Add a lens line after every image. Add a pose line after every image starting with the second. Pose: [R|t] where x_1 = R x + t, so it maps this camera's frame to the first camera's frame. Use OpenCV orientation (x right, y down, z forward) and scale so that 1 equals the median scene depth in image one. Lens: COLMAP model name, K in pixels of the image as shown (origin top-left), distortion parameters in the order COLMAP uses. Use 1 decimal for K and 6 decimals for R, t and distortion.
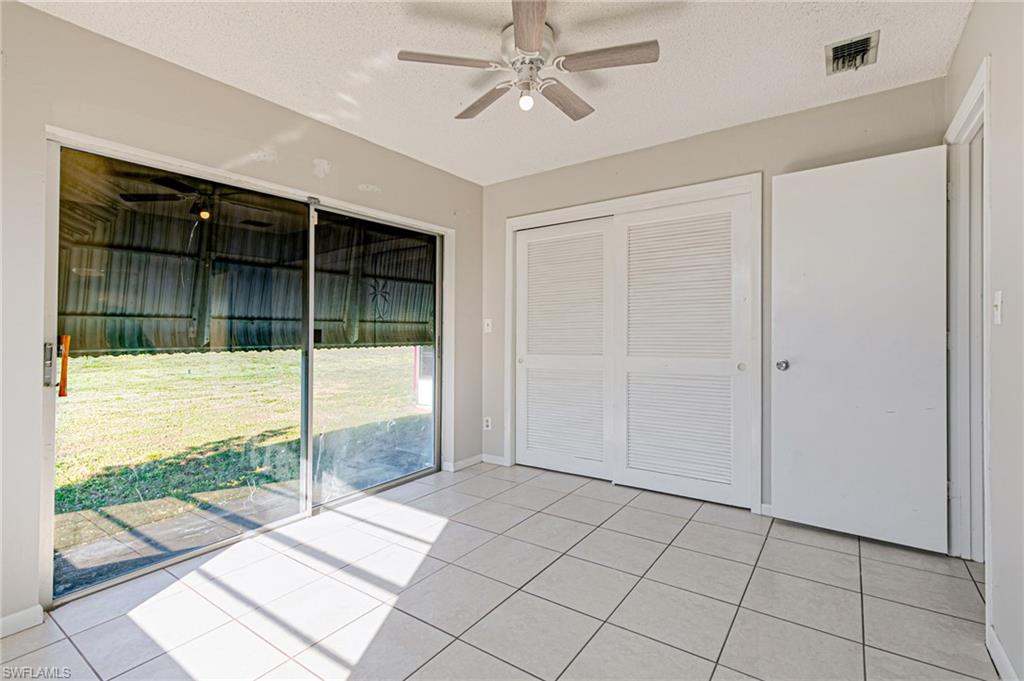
lens RADIAL K [[469.9, 0, 510.2], [0, 469.9, 331.5], [0, 0, 1]] dist [0.011308, -0.003285]
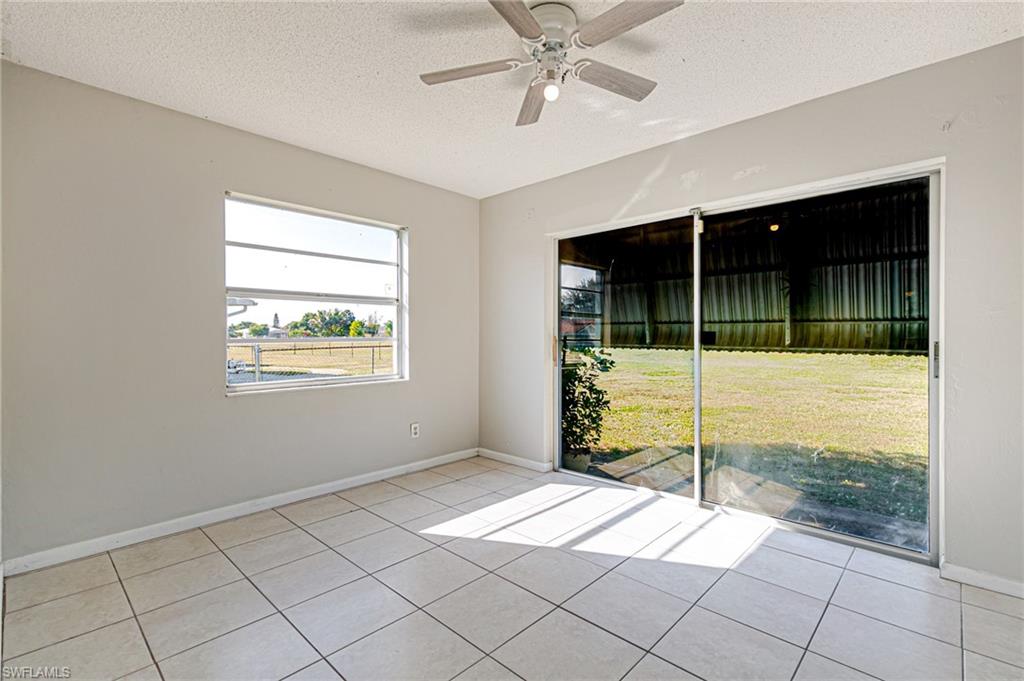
lens RADIAL K [[469.9, 0, 516.2], [0, 469.9, 325.5], [0, 0, 1]] dist [0.011308, -0.003285]
pose [[-0.136973, -0.012254, -0.990499, 0.670608], [0.002872, 0.999914, -0.012768, -0.005567], [0.990571, -0.004593, -0.136926, 0.714656]]
